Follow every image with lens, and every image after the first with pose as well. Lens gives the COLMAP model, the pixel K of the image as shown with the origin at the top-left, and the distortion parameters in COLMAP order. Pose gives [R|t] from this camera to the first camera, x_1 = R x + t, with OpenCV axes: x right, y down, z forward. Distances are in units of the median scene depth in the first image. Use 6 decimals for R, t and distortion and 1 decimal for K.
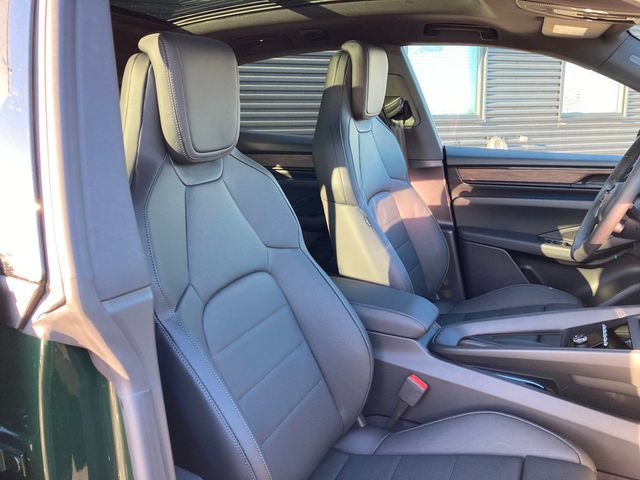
lens RADIAL K [[539.2, 0, 319.3], [0, 539.2, 237.1], [0, 0, 1]] dist [0.033021, 0.020300]
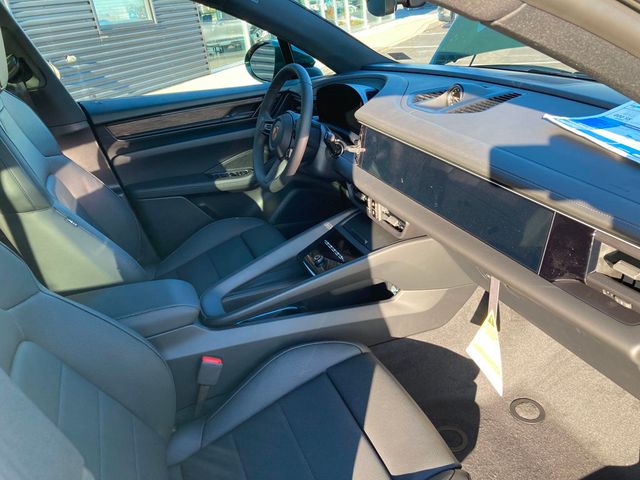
lens RADIAL K [[539.2, 0, 322.7], [0, 539.2, 240.8], [0, 0, 1]] dist [0.033021, 0.020300]
pose [[0.666302, -0.366759, 0.649253, -0.172202], [0.250283, 0.930170, 0.268592, -0.106850], [-0.702425, -0.016467, 0.711568, 0.100539]]
